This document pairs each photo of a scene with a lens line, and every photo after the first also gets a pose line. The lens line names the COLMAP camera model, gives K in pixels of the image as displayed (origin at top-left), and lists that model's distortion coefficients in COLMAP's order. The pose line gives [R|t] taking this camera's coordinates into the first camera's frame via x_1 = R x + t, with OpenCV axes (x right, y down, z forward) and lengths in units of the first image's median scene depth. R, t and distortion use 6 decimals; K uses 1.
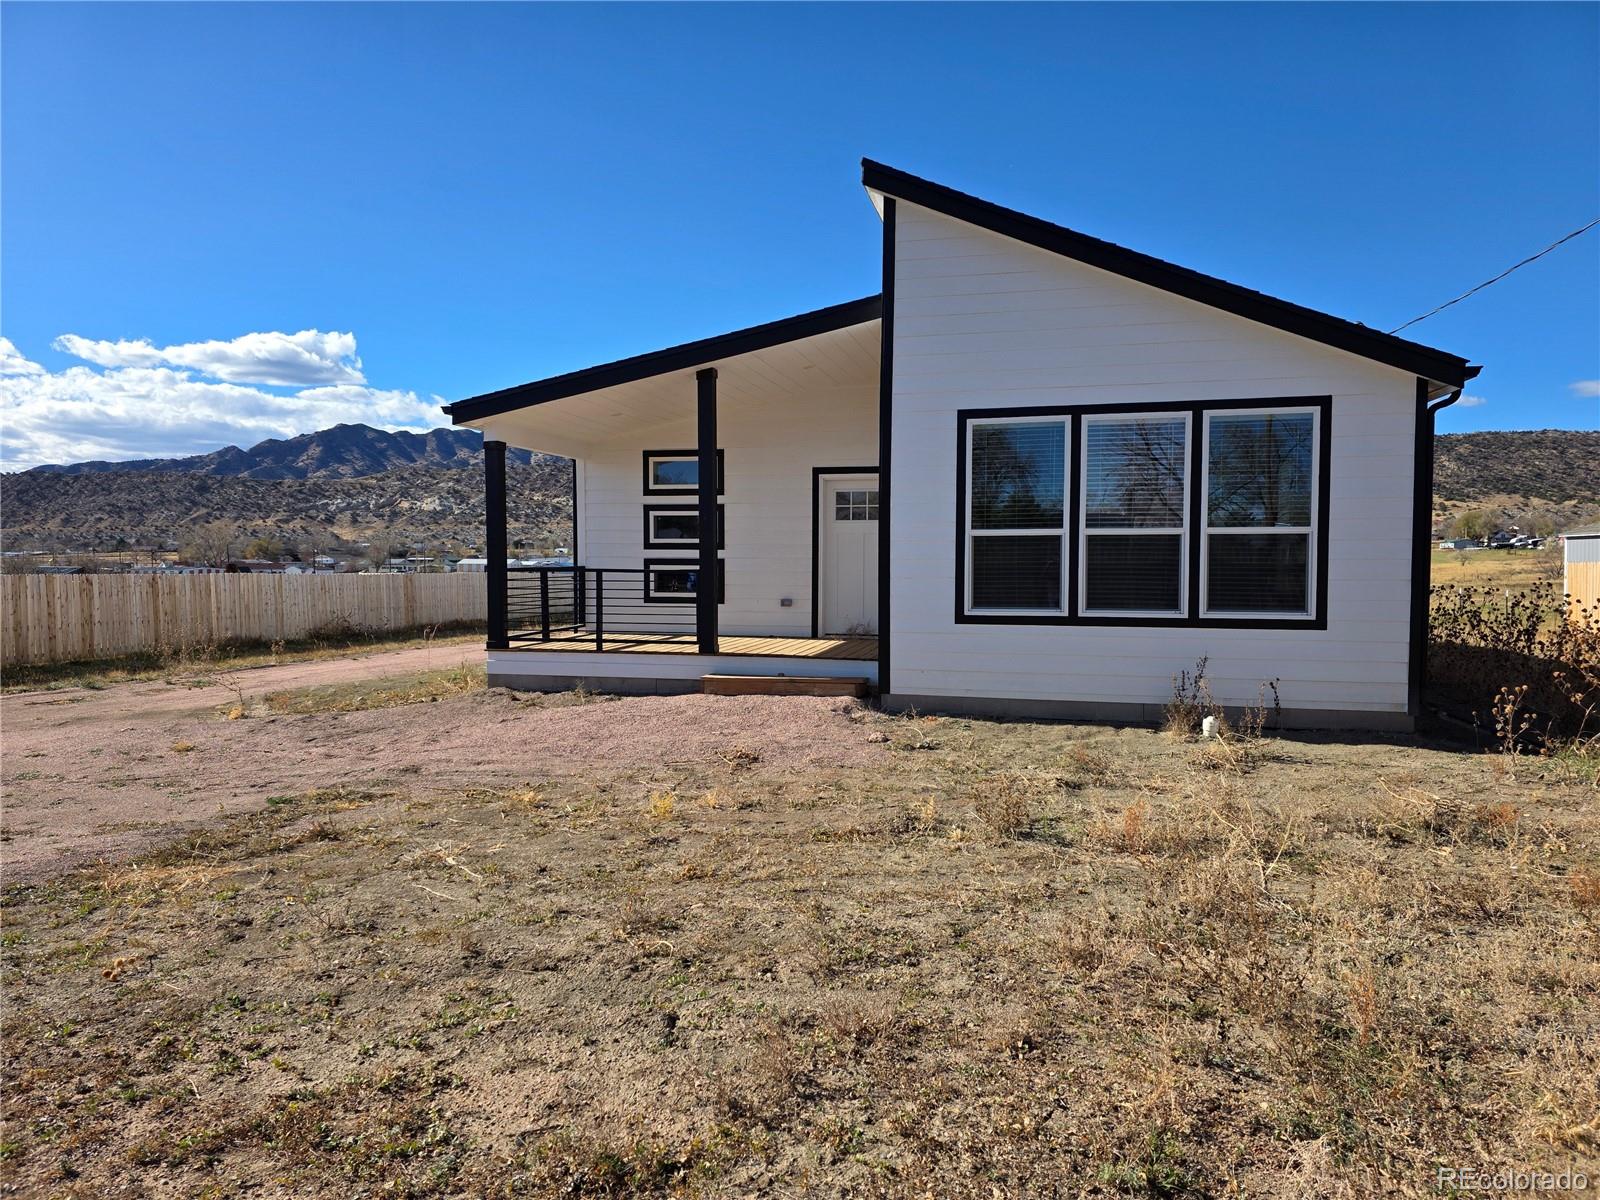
lens RADIAL K [[1055.0, 0, 798.2], [0, 1055.0, 608.5], [0, 0, 1]] dist [-0.000538, -0.005717]
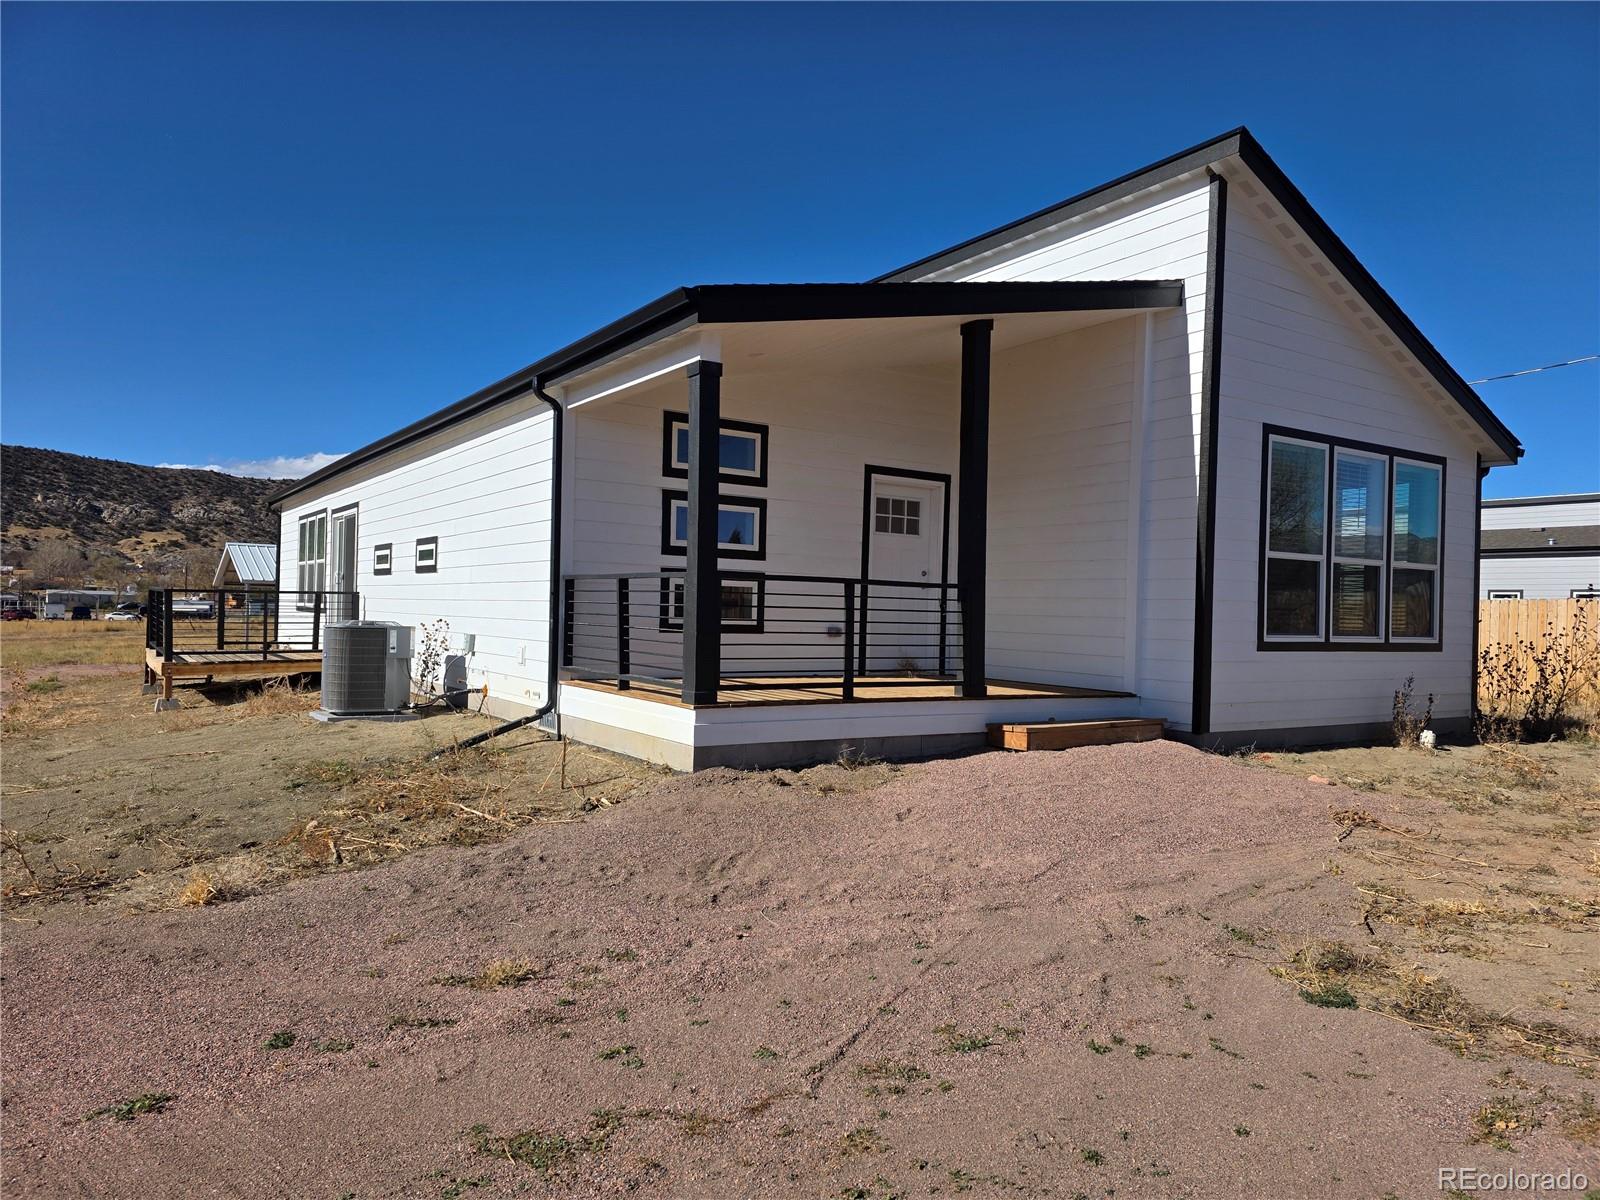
lens RADIAL K [[1055.0, 0, 801.7], [0, 1055.0, 598.7], [0, 0, 1]] dist [-0.000538, -0.005717]
pose [[0.711794, 0.022825, 0.702018, -0.768694], [0.008013, 0.999143, -0.040611, 0.002705], [-0.702343, 0.034532, 0.711001, 0.603387]]
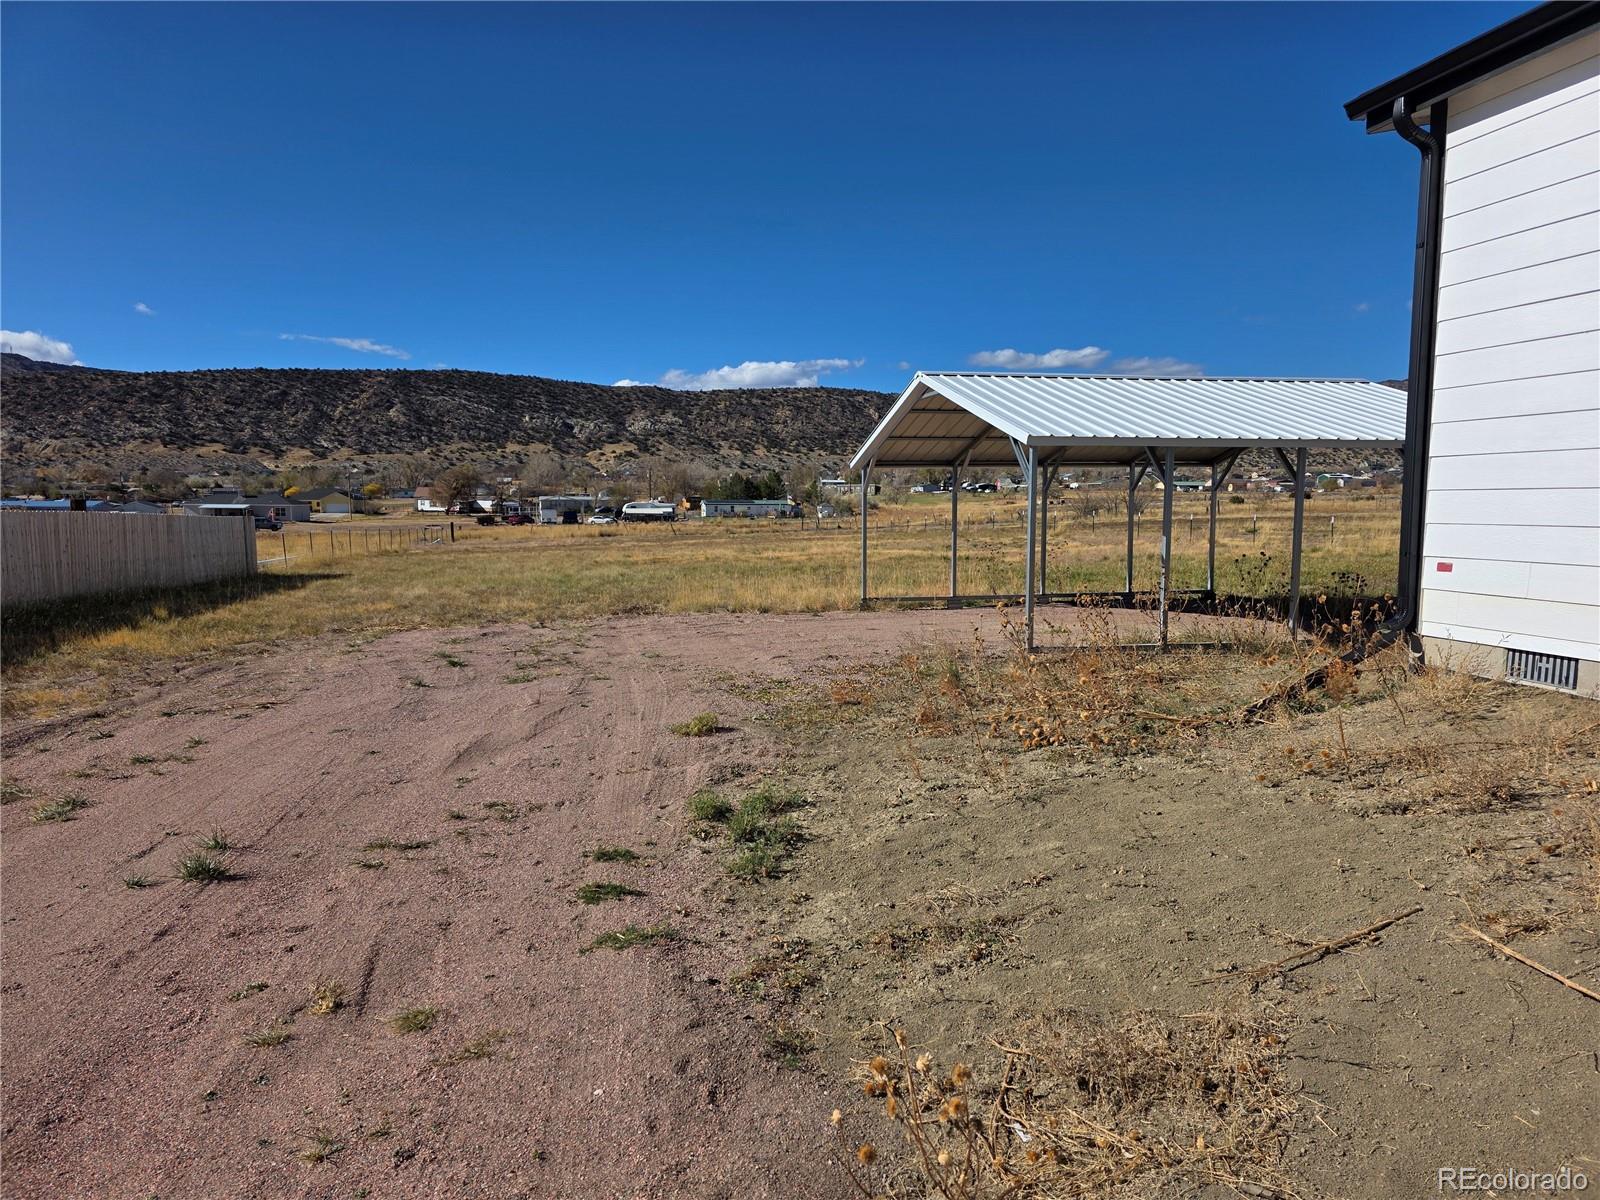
lens RADIAL K [[1055.0, 0, 799.6], [0, 1055.0, 600.1], [0, 0, 1]] dist [-0.000538, -0.005717]
pose [[0.920866, -0.037944, 0.388029, -0.765368], [0.017873, 0.998315, 0.055205, 0.001740], [-0.389469, -0.043901, 0.919993, 0.633798]]
